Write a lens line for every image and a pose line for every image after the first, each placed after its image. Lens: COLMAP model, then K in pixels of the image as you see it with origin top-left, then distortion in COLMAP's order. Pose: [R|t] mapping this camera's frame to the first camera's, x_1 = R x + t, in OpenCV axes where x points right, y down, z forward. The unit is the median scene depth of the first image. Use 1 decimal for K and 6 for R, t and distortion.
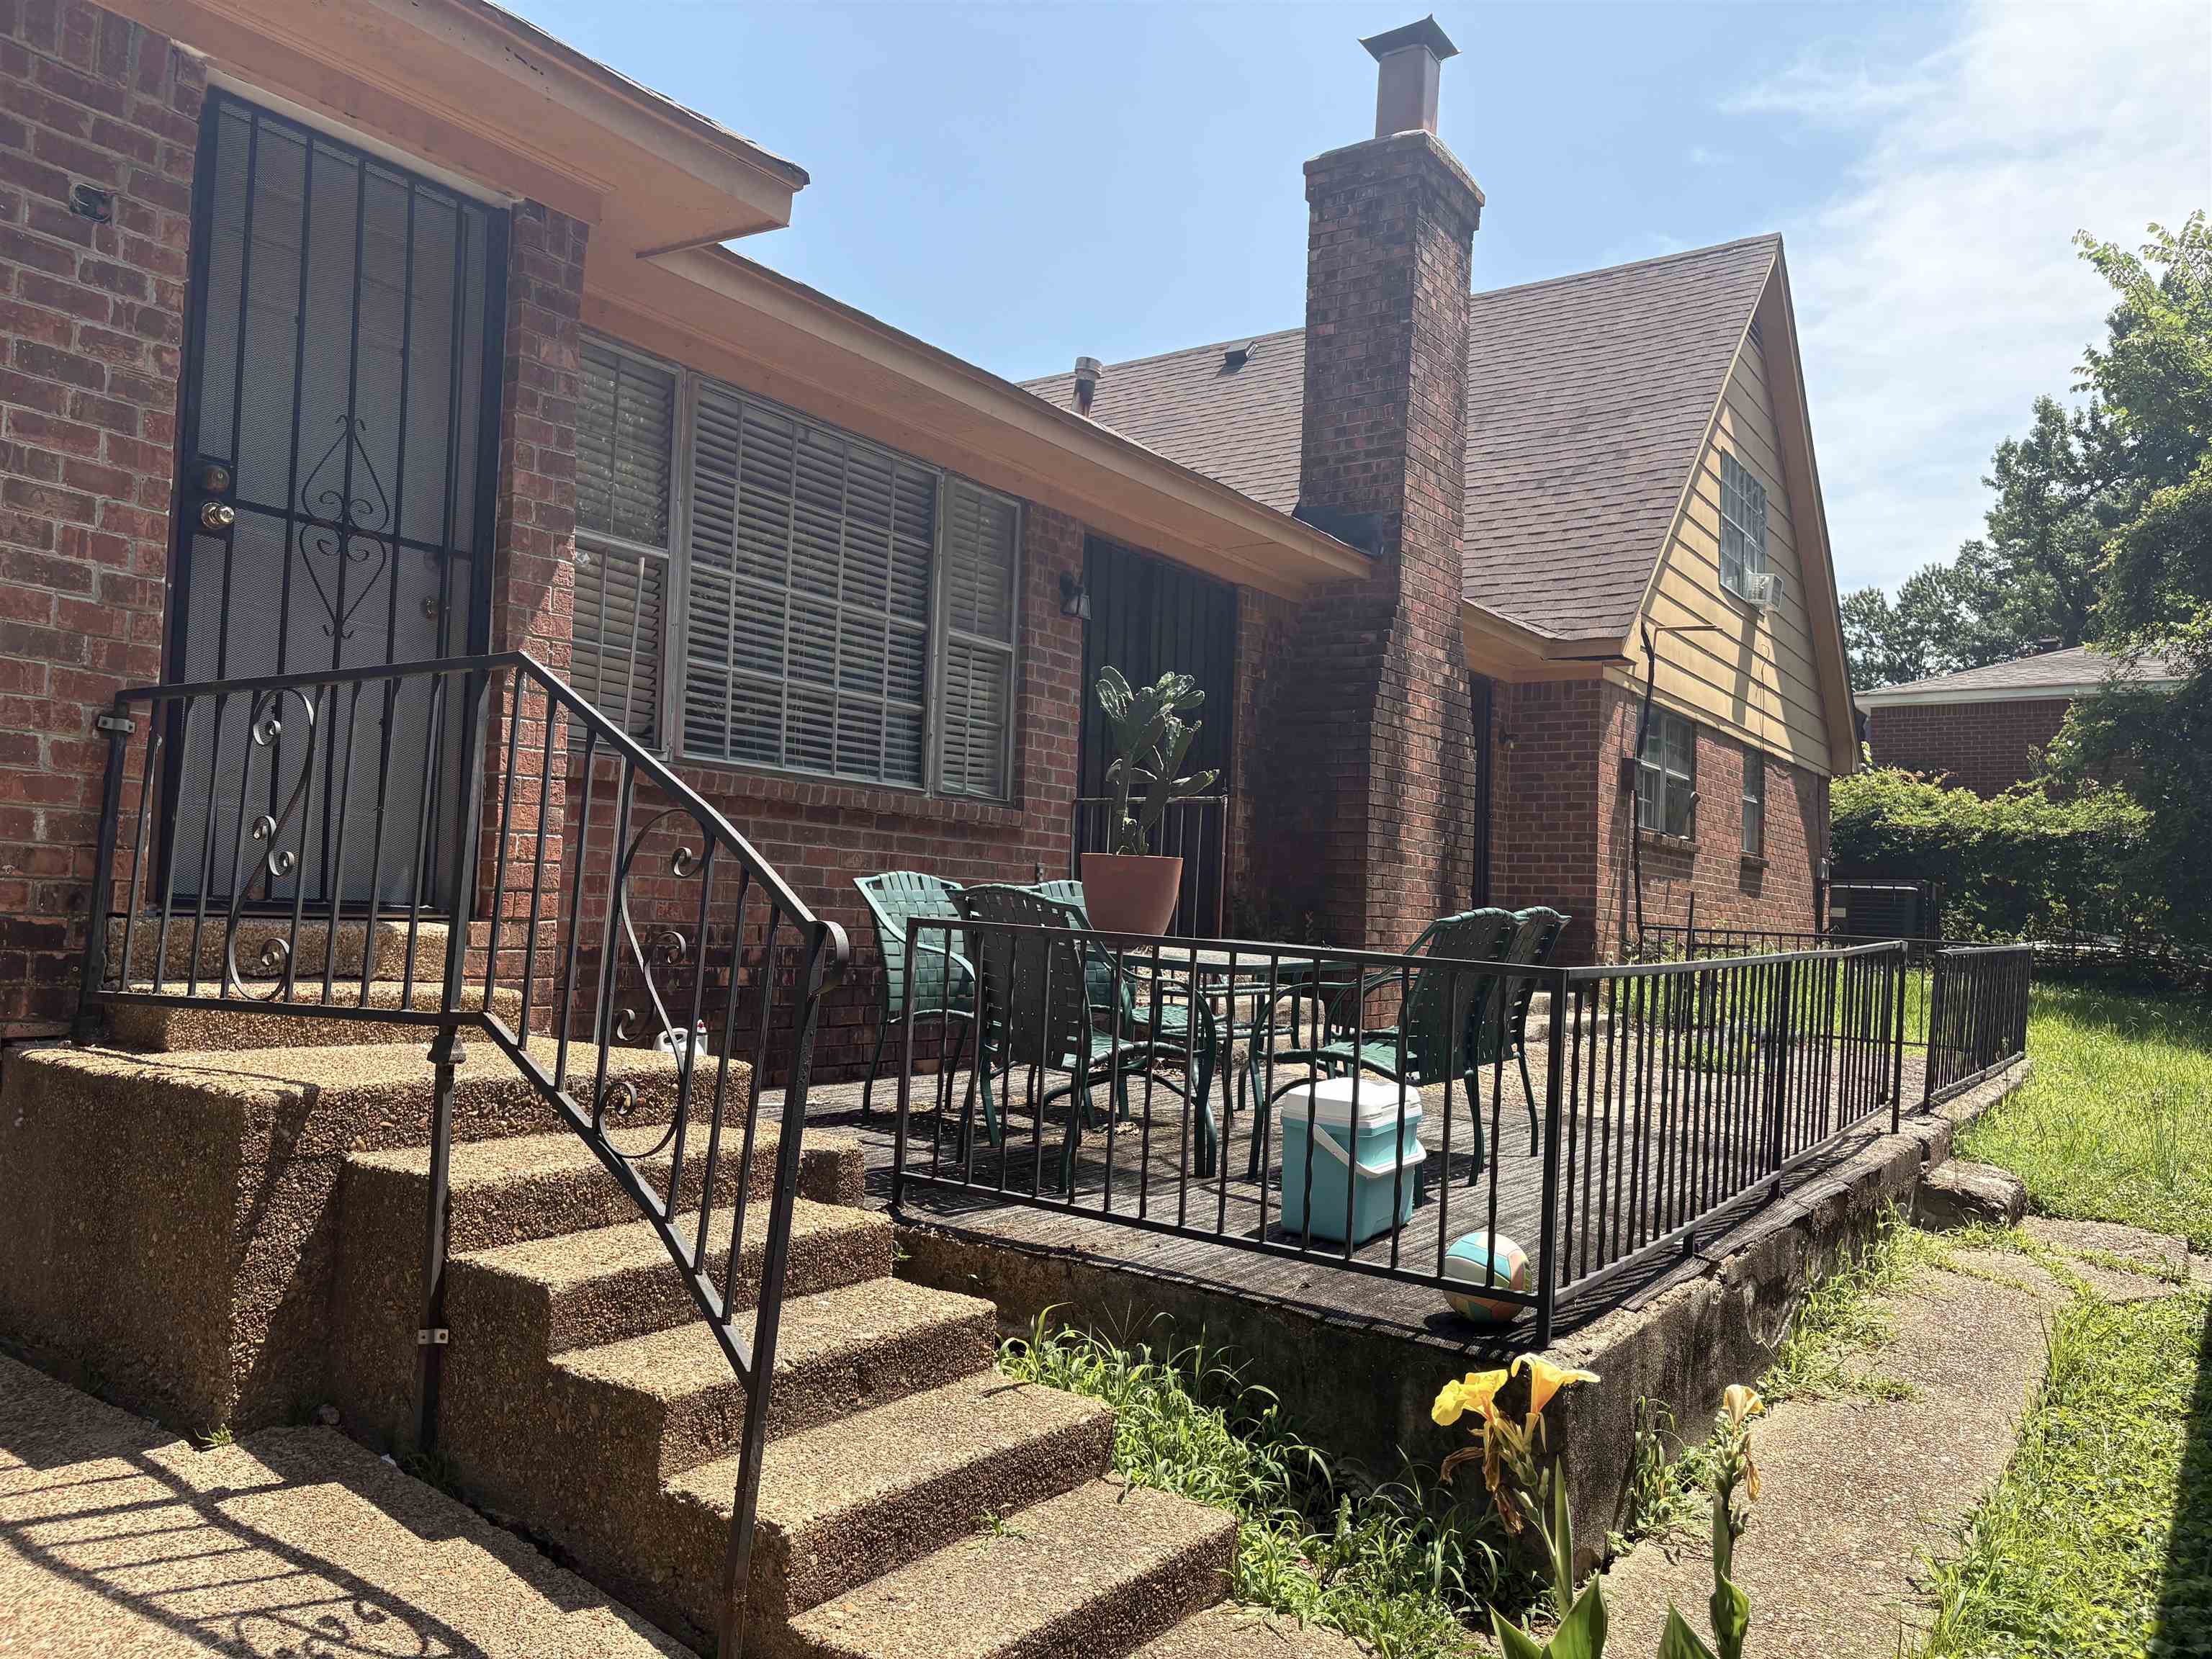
lens RADIAL K [[1684.5, 0, 1117.6], [0, 1684.5, 827.5], [0, 0, 1]] dist [0.035033, -0.009622]
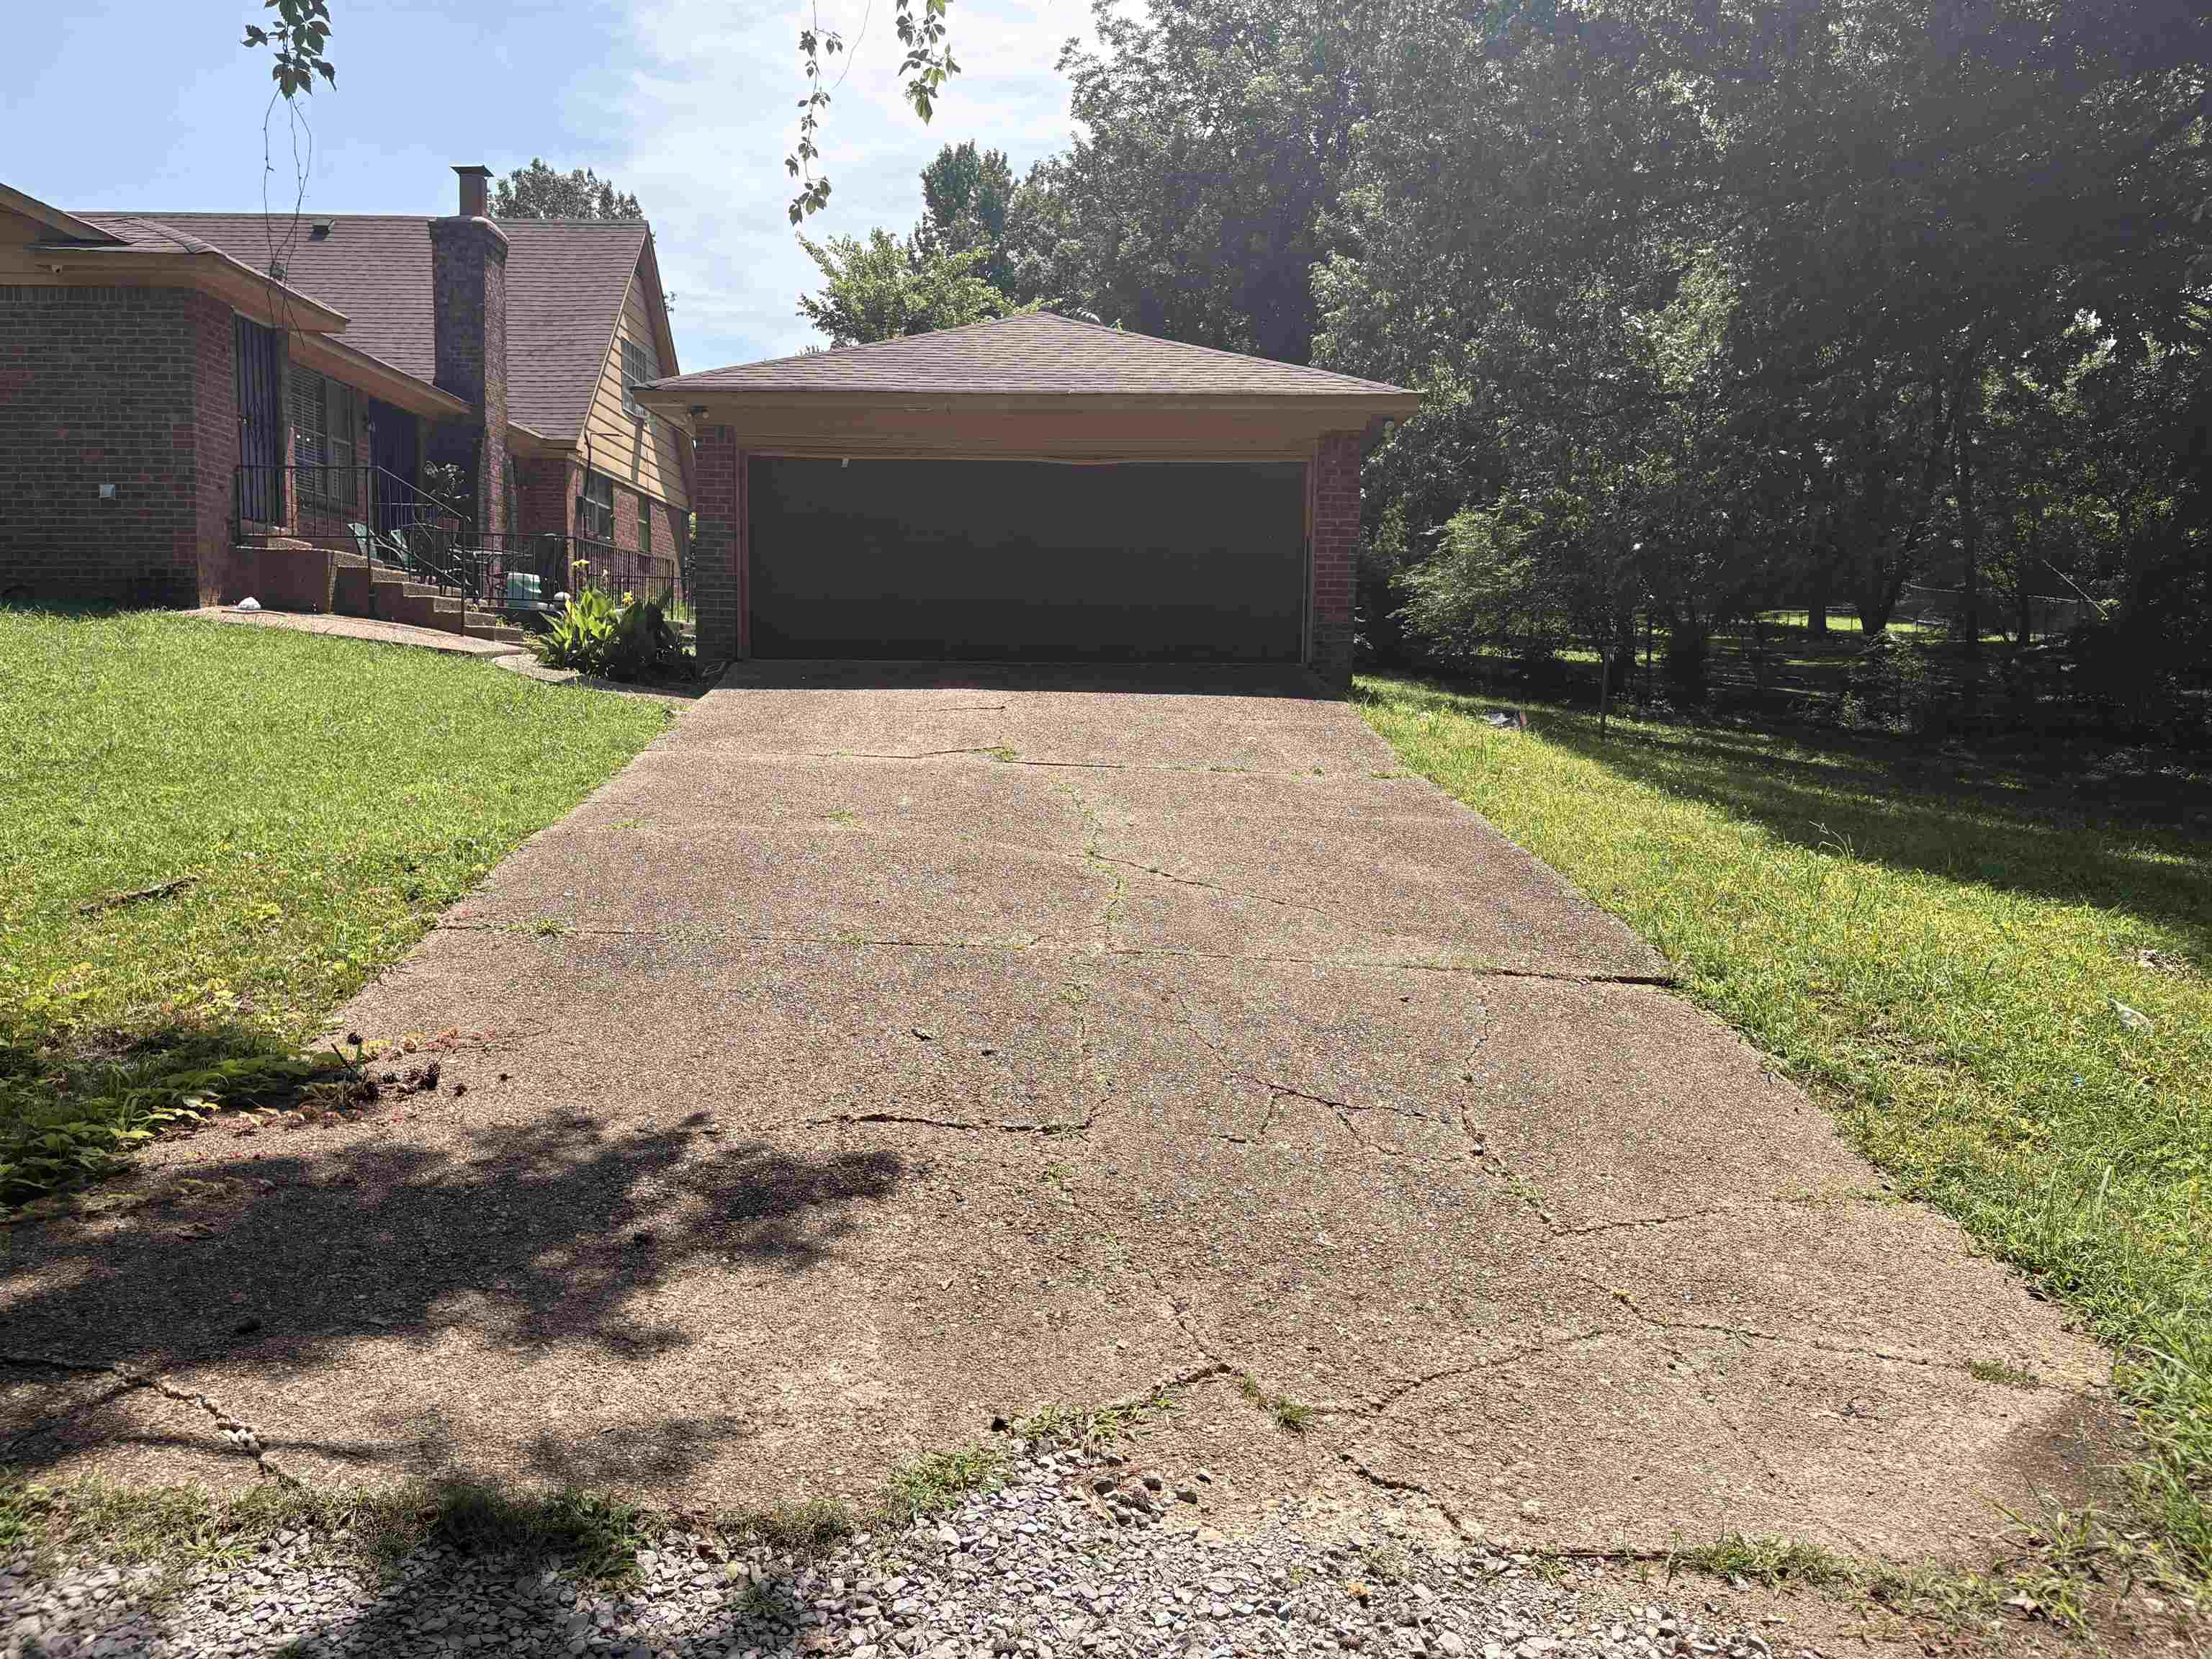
lens RADIAL K [[1684.5, 0, 1110.5], [0, 1684.5, 814.5], [0, 0, 1]] dist [0.035033, -0.009622]
pose [[0.823495, -0.065546, 0.563525, -0.335925], [-0.016272, 0.990166, 0.138950, 0.043299], [-0.567091, -0.123594, 0.814330, -1.041433]]
